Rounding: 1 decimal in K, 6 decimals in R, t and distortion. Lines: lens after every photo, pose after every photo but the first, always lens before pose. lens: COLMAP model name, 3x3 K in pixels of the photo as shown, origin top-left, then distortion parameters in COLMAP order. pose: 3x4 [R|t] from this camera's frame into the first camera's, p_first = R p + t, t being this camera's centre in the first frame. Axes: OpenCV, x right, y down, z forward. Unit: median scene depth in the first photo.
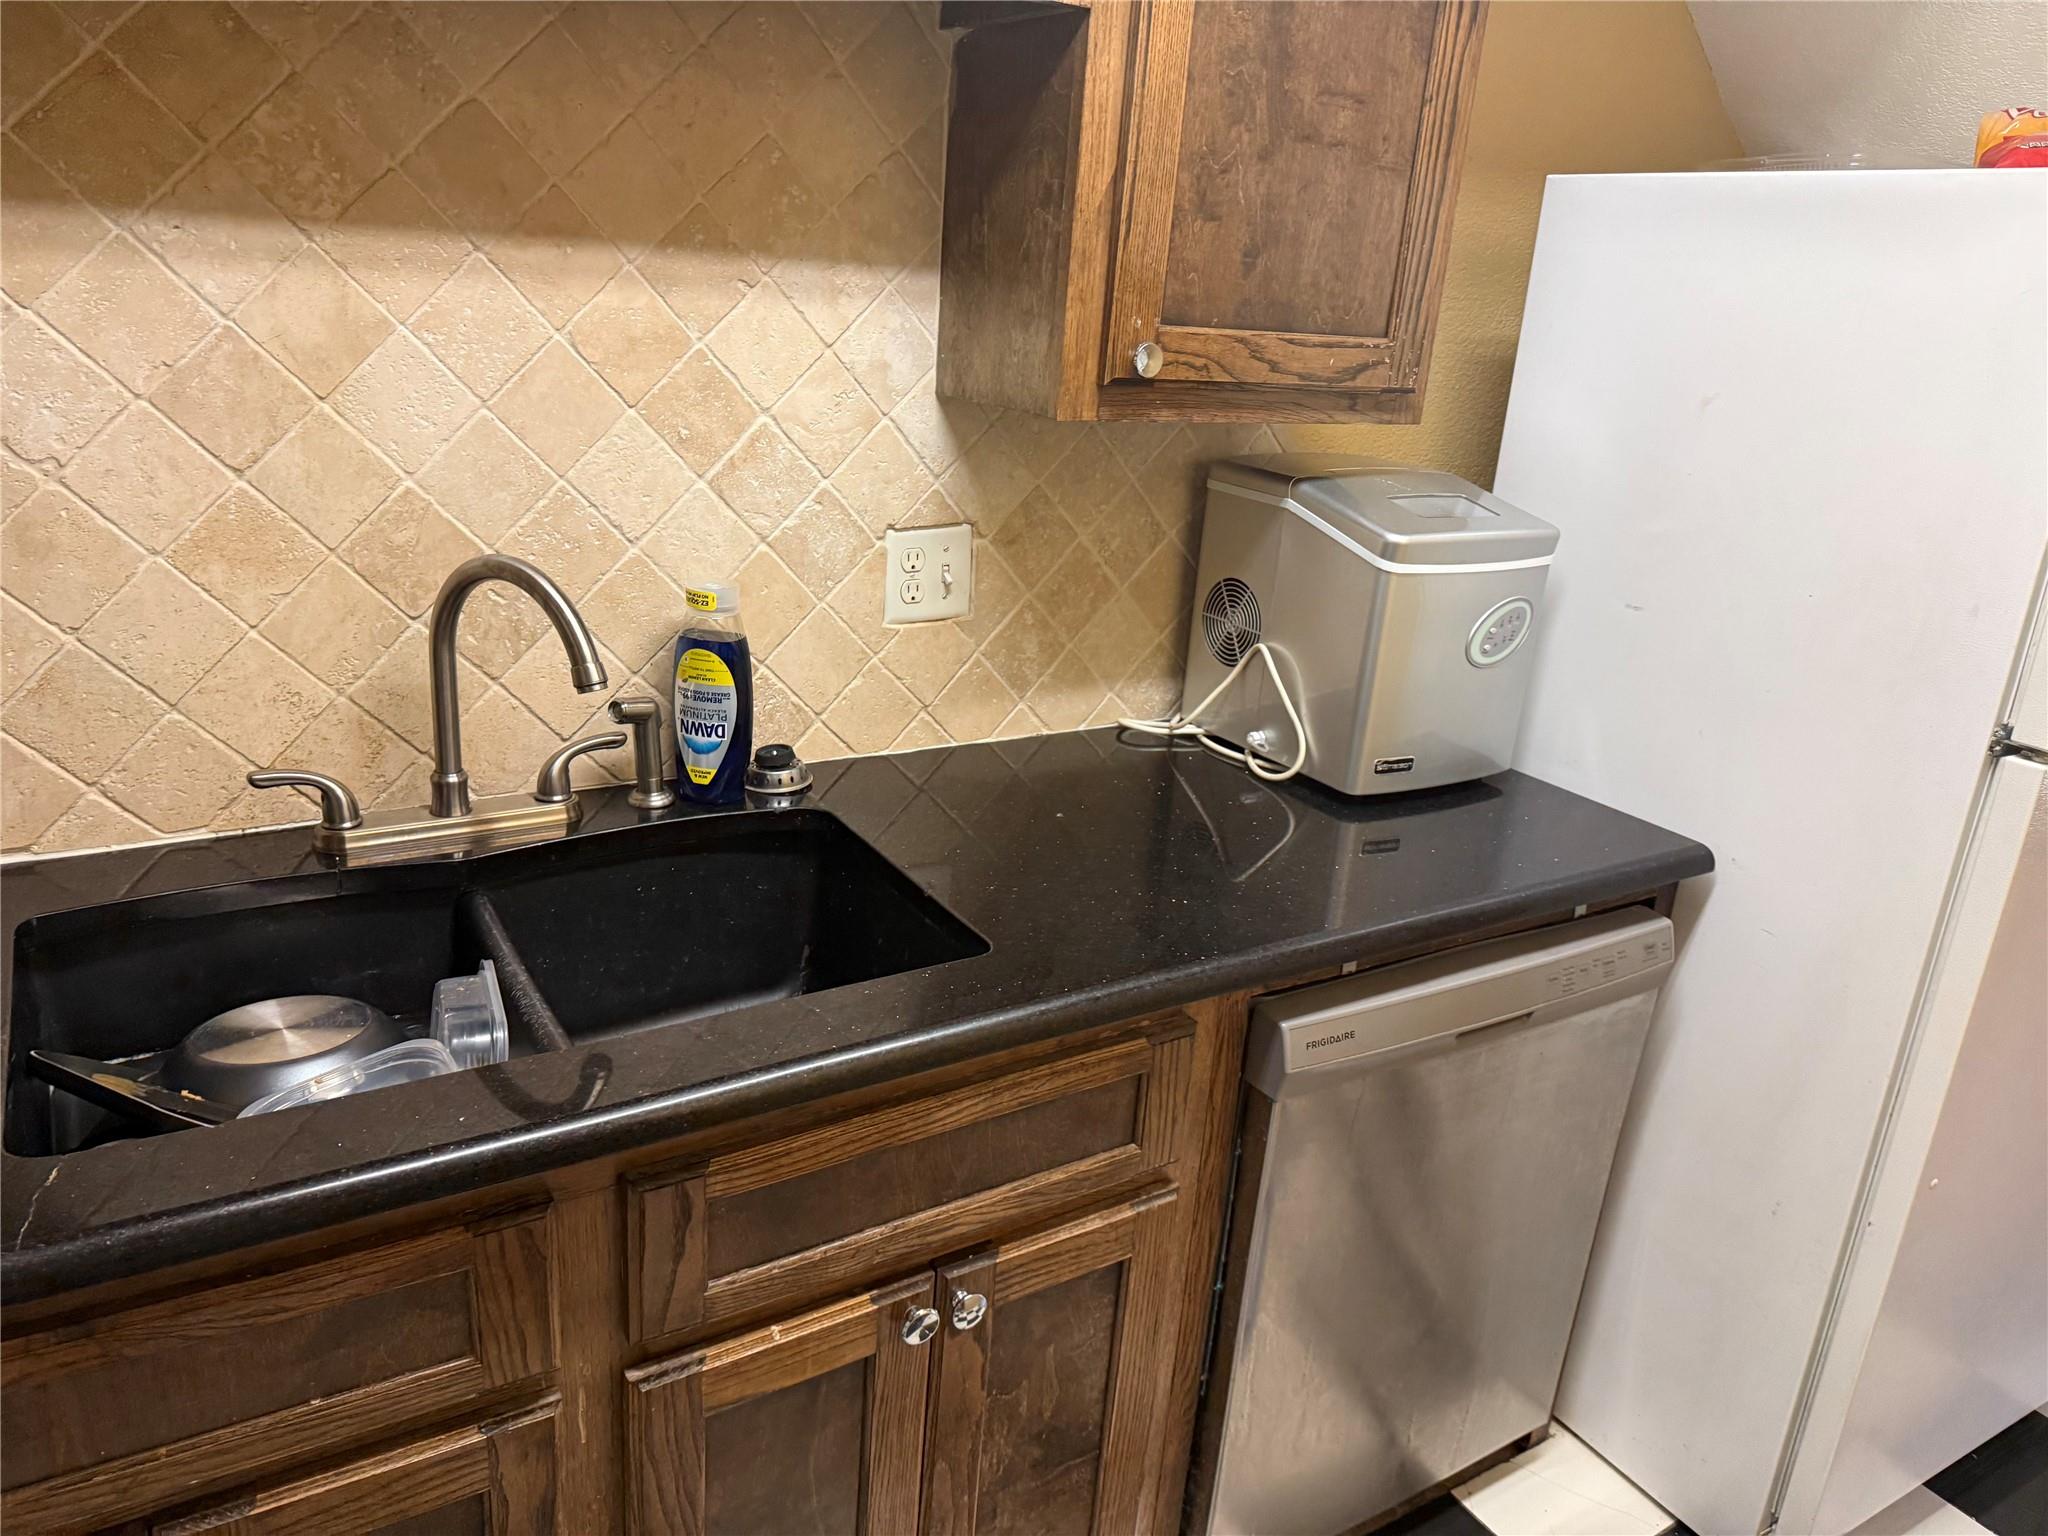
lens RADIAL K [[1447.3, 0, 1018.5], [0, 1447.3, 754.0], [0, 0, 1]] dist [-0.013228, -0.008562]
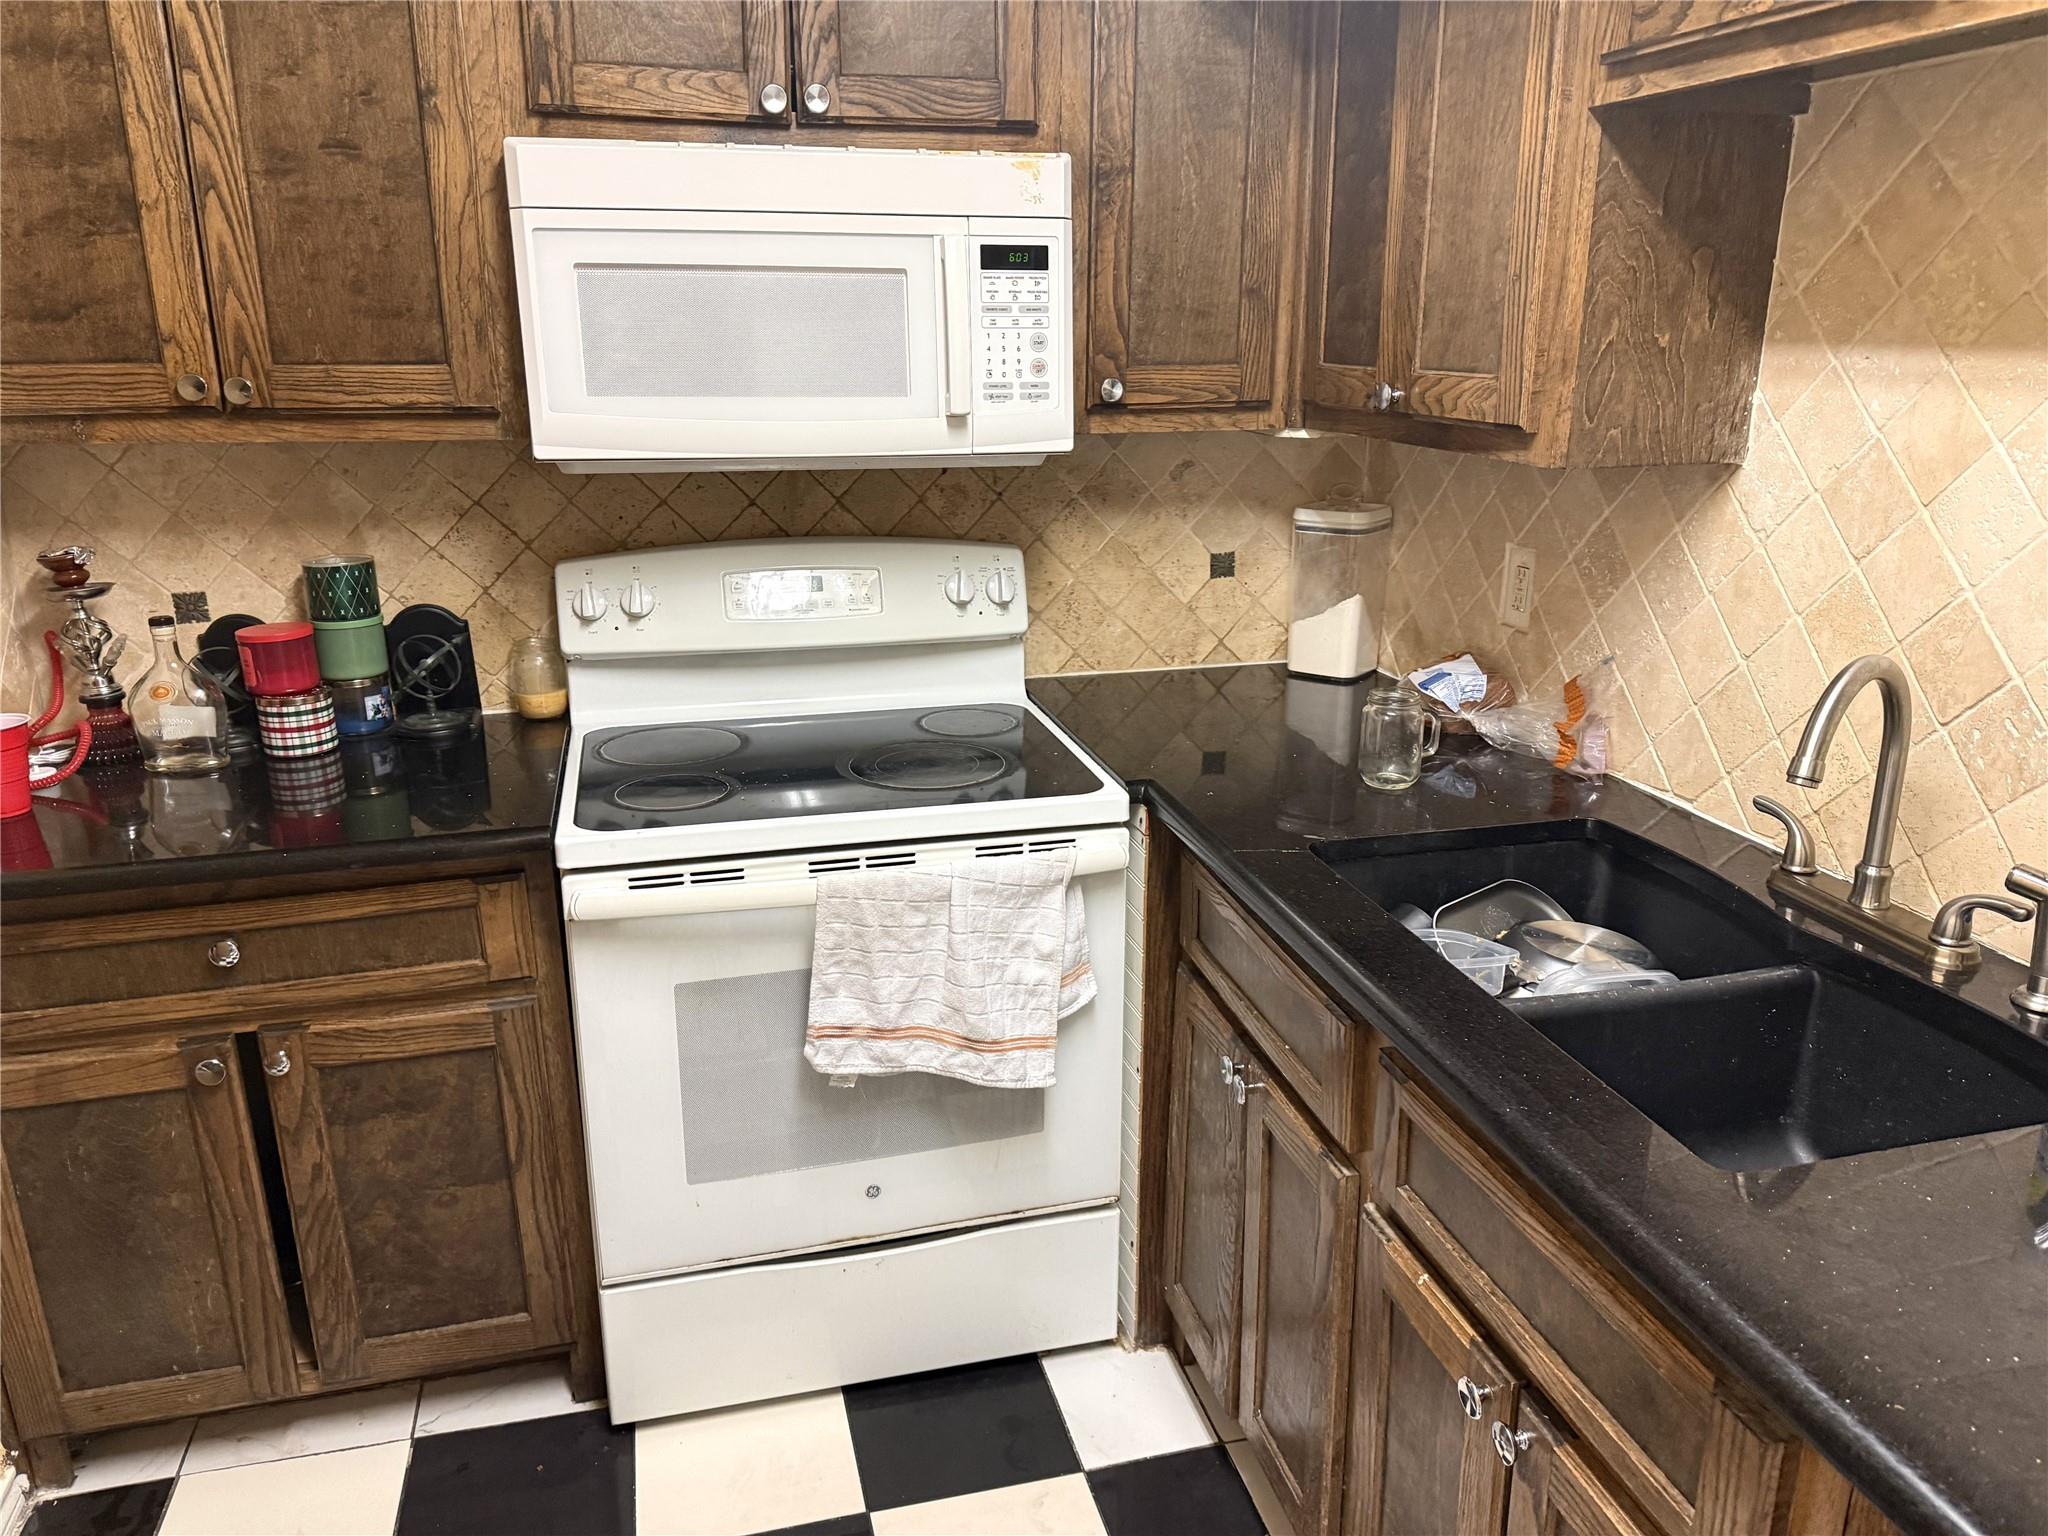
lens RADIAL K [[1447.3, 0, 1025.0], [0, 1447.3, 772.8], [0, 0, 1]] dist [-0.013228, -0.008562]
pose [[-0.322911, 0.210879, -0.922637, 0.821236], [-0.312422, 0.896463, 0.314240, -0.201021], [0.893376, 0.389724, -0.223594, 0.737225]]
